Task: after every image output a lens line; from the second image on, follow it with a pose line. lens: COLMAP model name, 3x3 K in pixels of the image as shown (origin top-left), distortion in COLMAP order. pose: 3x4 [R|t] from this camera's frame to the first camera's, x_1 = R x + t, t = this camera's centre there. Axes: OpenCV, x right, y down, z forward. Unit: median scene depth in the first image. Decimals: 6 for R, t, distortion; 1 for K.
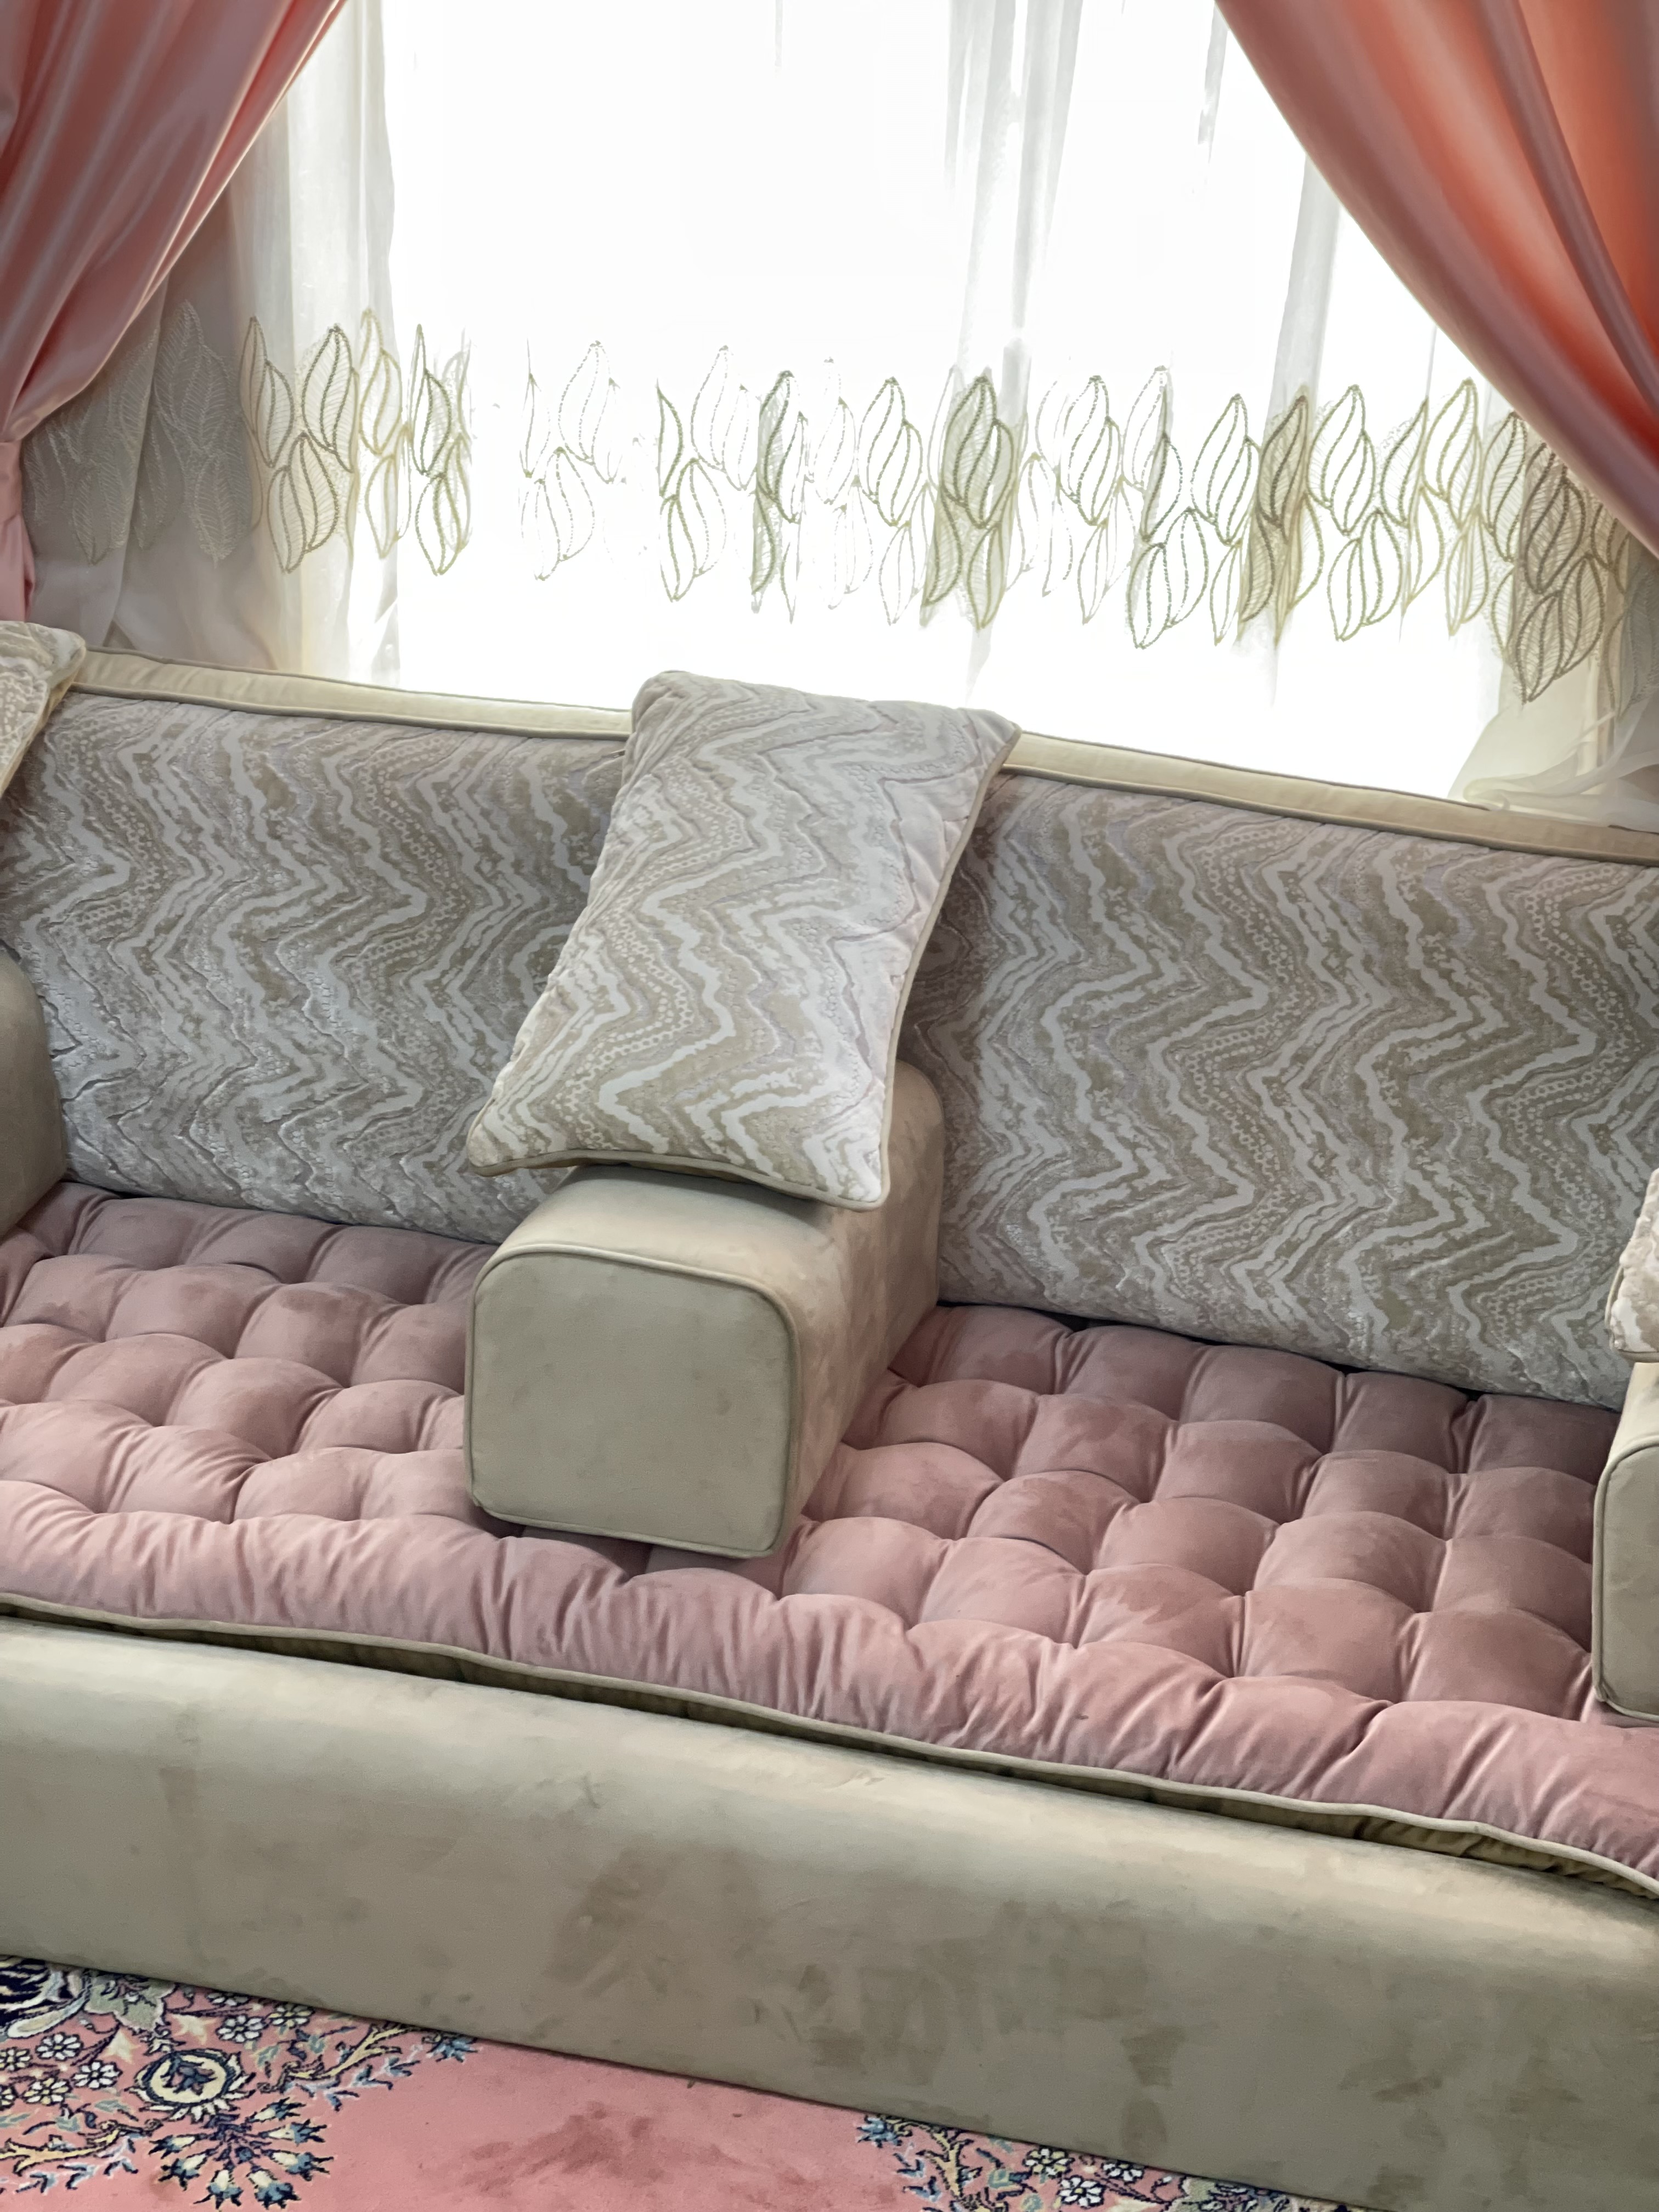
lens RADIAL K [[4069.6, 0, 833.0], [0, 4069.6, 1101.9], [0, 0, 1]] dist [0.233368, 0.000000]
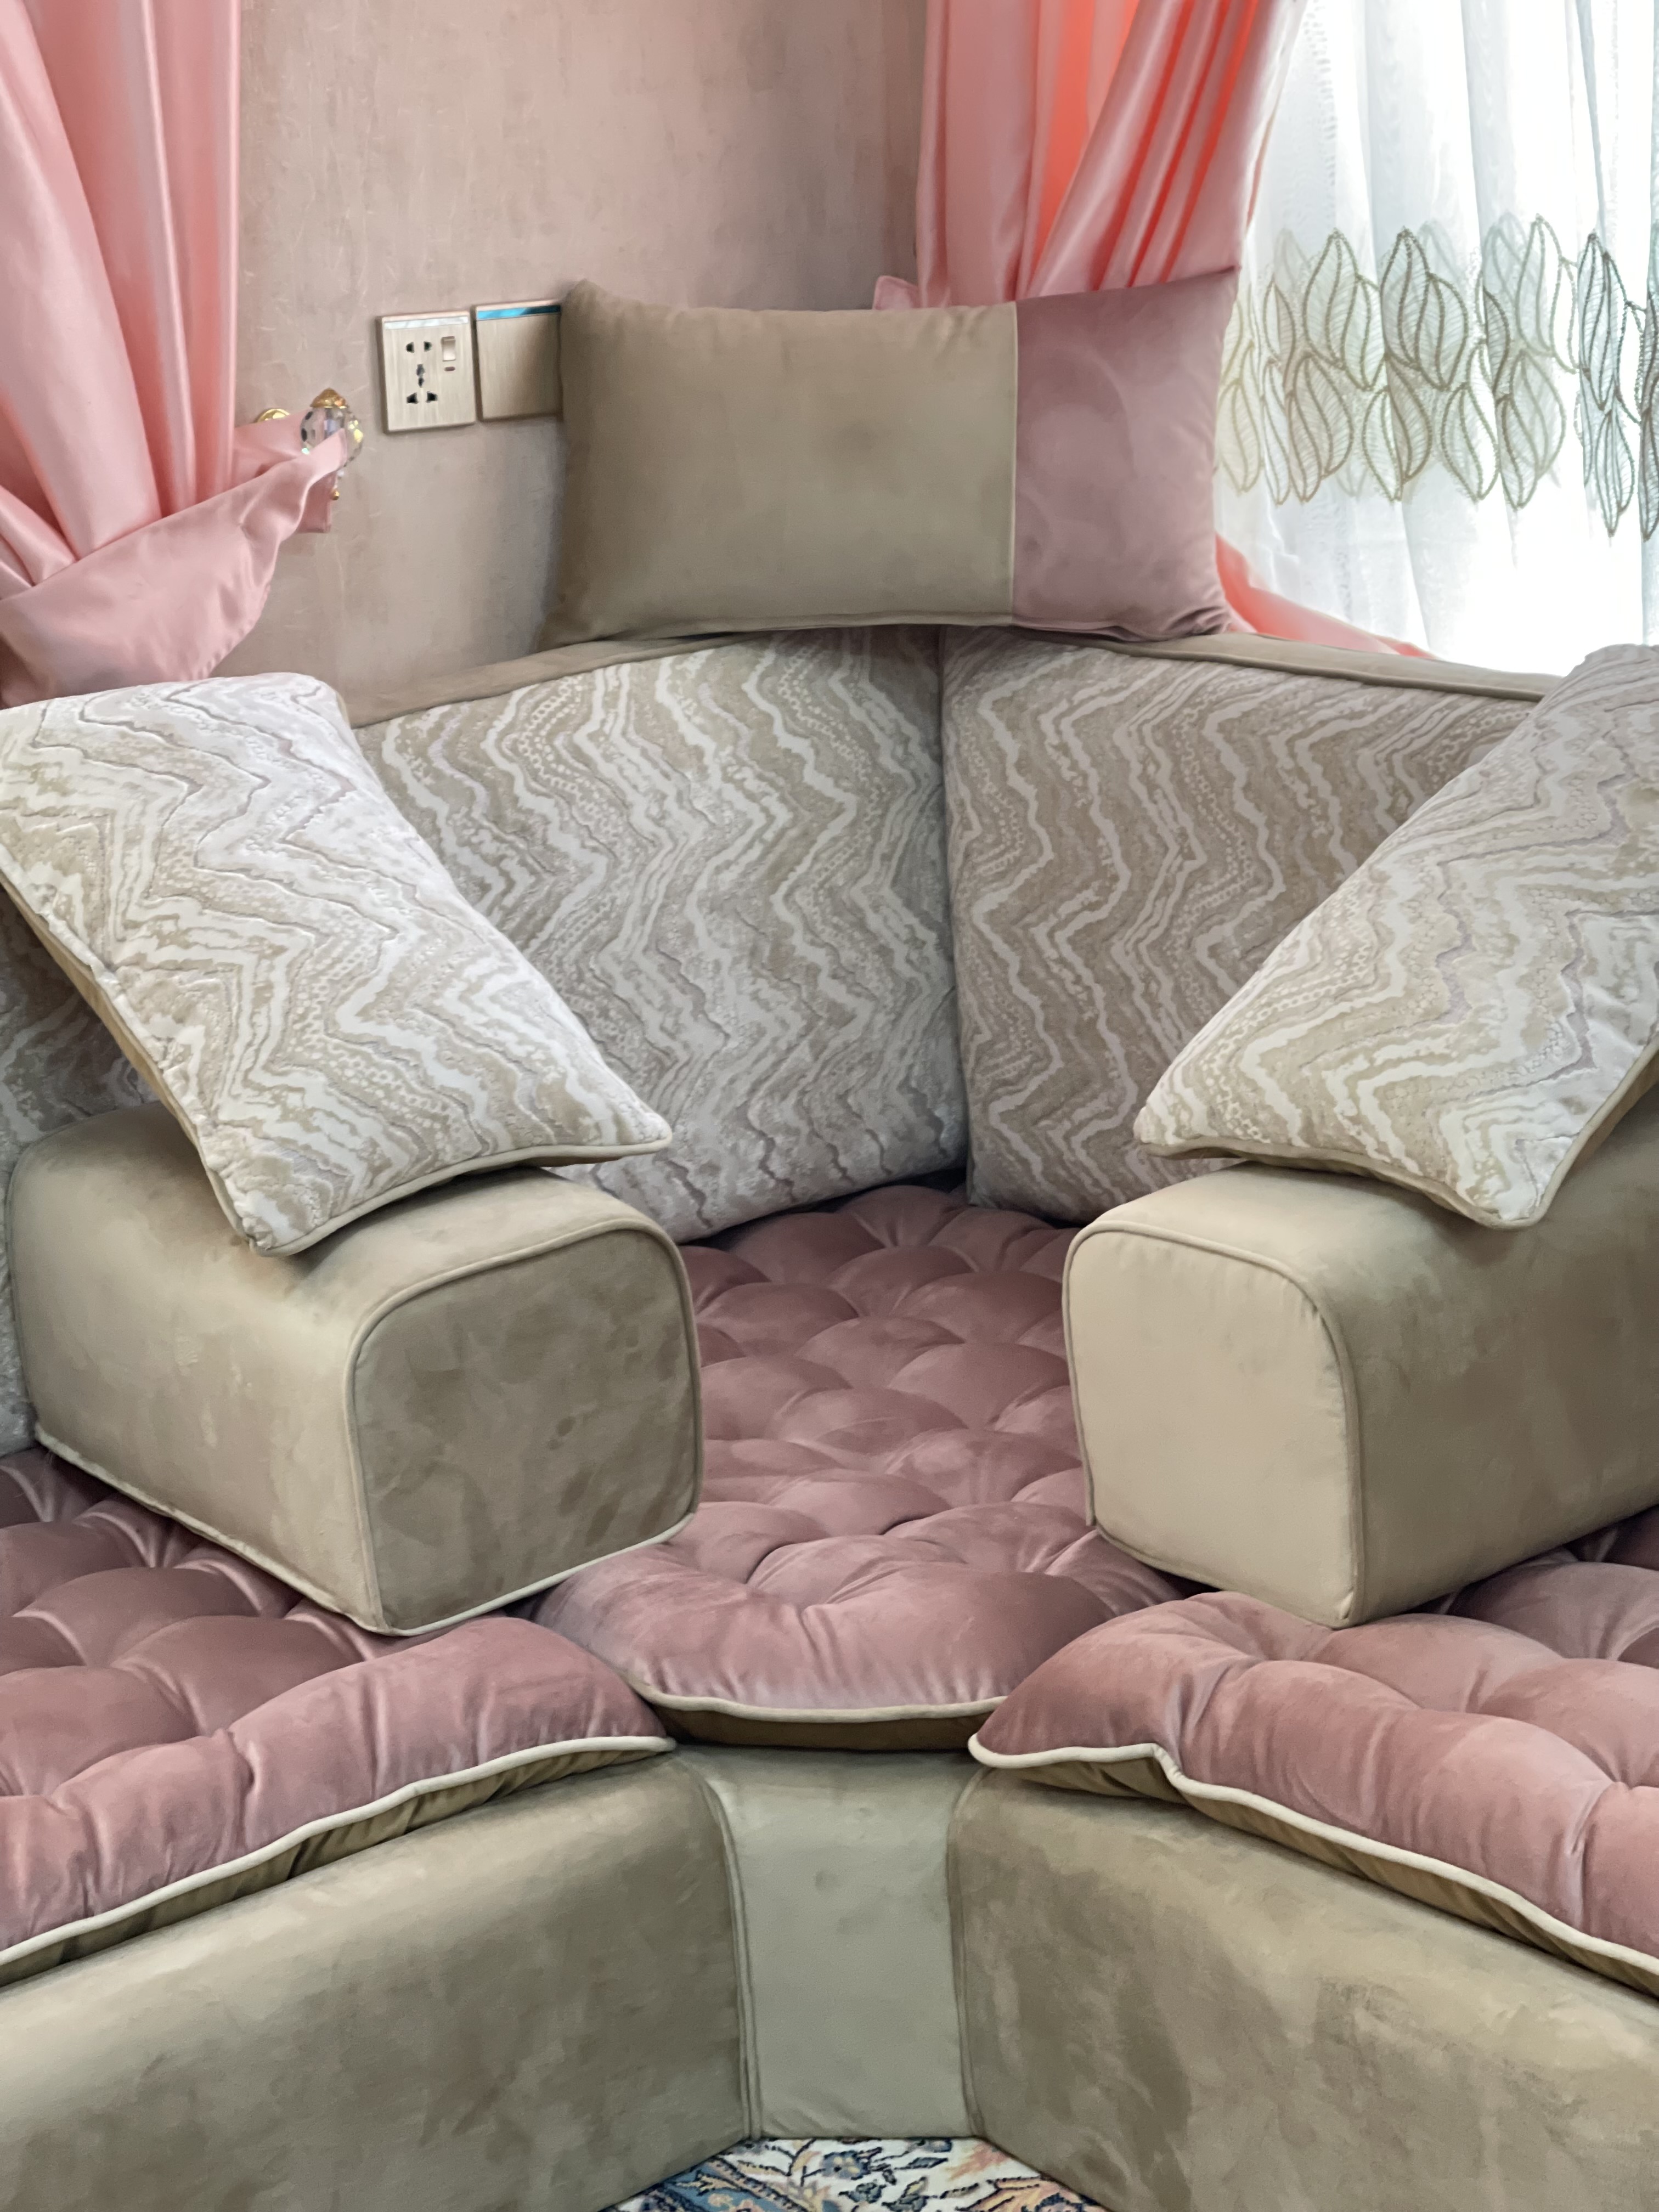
lens RADIAL K [[4069.6, 0, 835.3], [0, 4069.6, 1093.1], [0, 0, 1]] dist [0.233368, 0.000000]
pose [[0.590631, -0.267747, 0.761227, -0.374590], [0.369068, 0.928531, 0.040236, 0.037674], [-0.717596, 0.257179, 0.647236, 0.327854]]
